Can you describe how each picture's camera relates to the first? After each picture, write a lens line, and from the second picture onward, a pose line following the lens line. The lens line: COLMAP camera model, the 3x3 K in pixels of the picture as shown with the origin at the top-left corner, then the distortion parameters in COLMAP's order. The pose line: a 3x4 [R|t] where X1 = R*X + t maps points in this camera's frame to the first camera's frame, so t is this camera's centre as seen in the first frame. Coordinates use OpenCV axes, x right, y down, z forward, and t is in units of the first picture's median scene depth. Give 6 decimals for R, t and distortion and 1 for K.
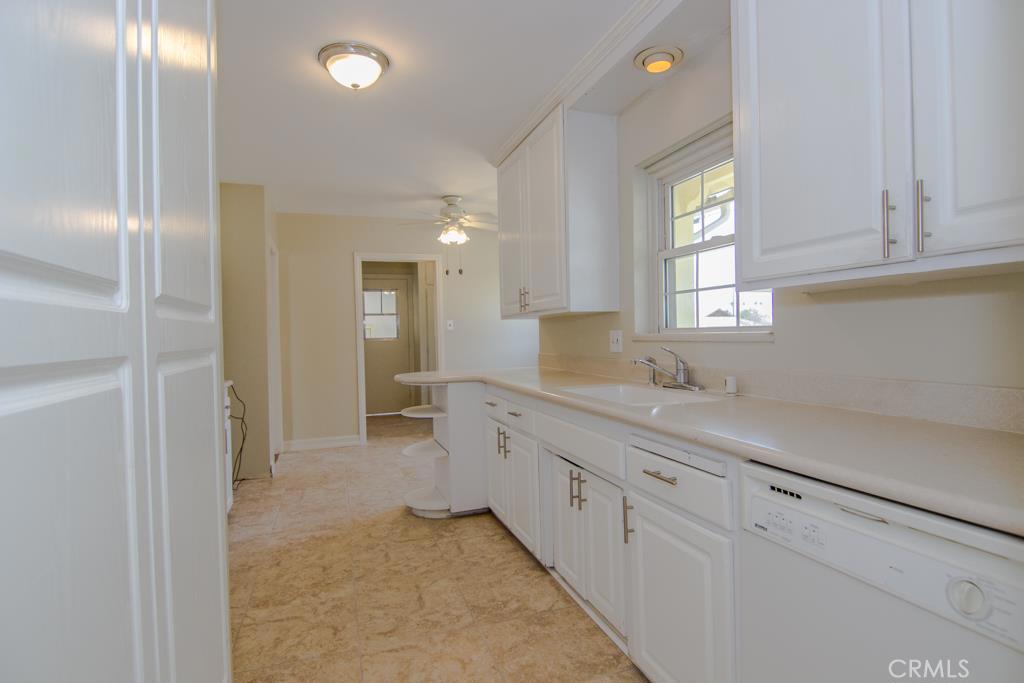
lens RADIAL K [[522.9, 0, 517.0], [0, 522.9, 333.1], [0, 0, 1]] dist [-0.004224, -0.001662]
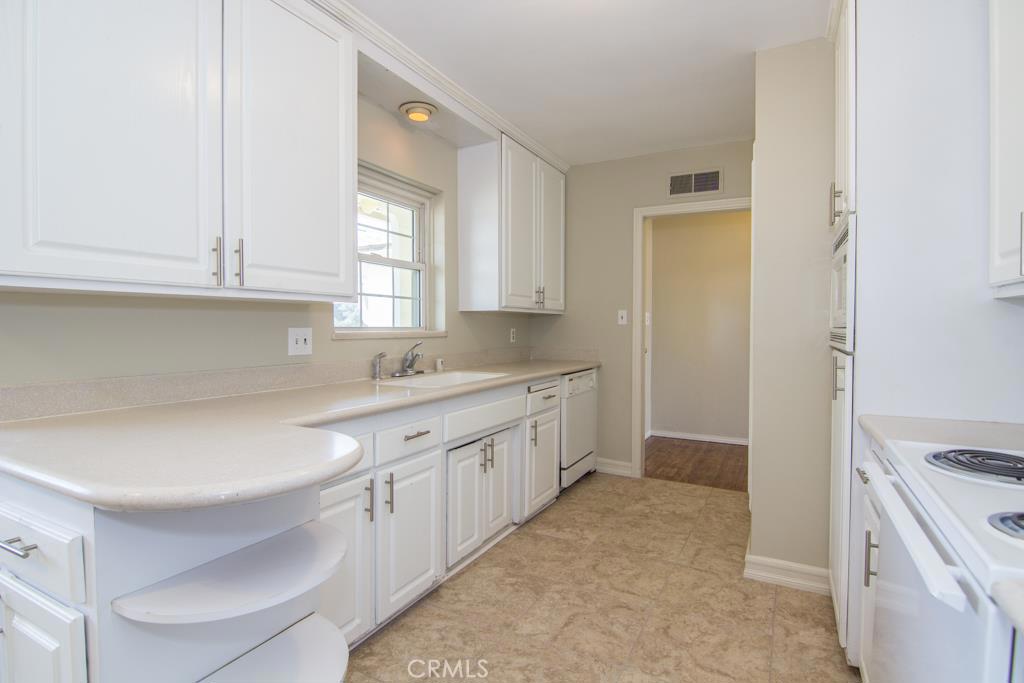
lens RADIAL K [[522.9, 0, 513.2], [0, 522.9, 341.2], [0, 0, 1]] dist [-0.004224, -0.001662]
pose [[-0.676494, 0.005328, 0.736429, -0.796076], [0.014622, 0.999874, 0.006198, 0.021193], [-0.736303, 0.014961, -0.676486, 1.695752]]
